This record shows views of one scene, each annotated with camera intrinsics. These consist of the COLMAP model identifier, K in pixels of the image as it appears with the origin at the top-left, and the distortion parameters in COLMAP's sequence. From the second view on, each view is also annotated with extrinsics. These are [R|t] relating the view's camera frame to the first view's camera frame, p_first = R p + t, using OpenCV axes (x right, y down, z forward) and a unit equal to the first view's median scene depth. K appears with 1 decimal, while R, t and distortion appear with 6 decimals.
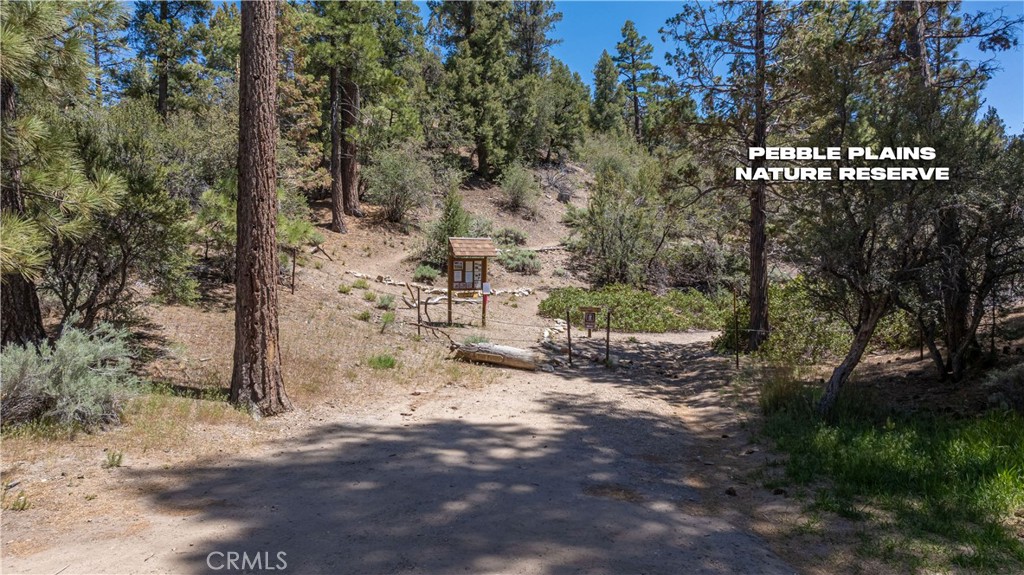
lens RADIAL K [[734.6, 0, 508.8], [0, 734.6, 284.8], [0, 0, 1]] dist [0.009280, -0.002617]
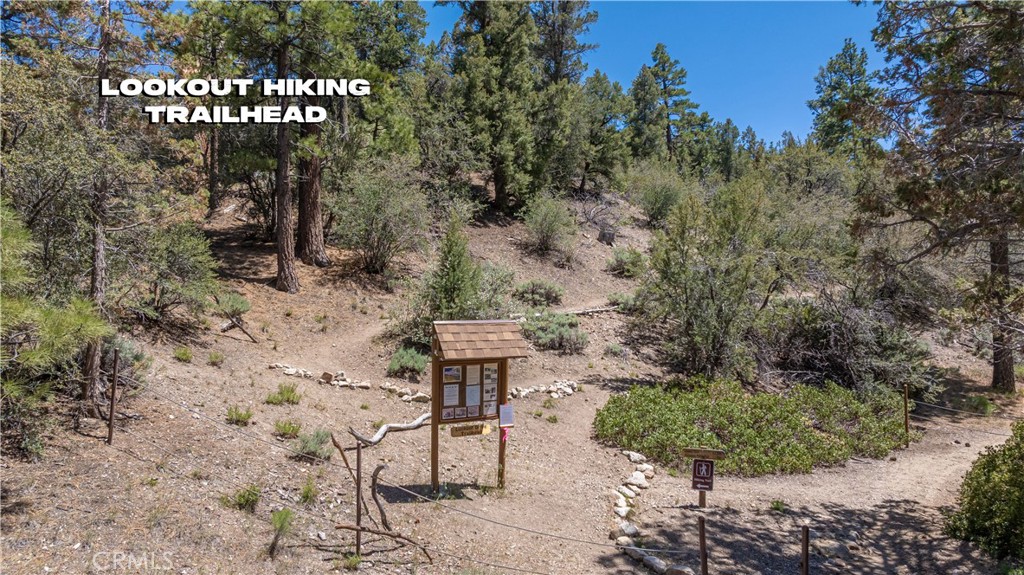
lens RADIAL K [[734.6, 0, 514.3], [0, 734.6, 289.3], [0, 0, 1]] dist [0.009280, -0.002617]
pose [[0.999848, -0.000711, -0.017445, -0.008864], [-0.000042, 0.999069, -0.043137, -0.035386], [0.017459, 0.043131, 0.998917, 0.267372]]
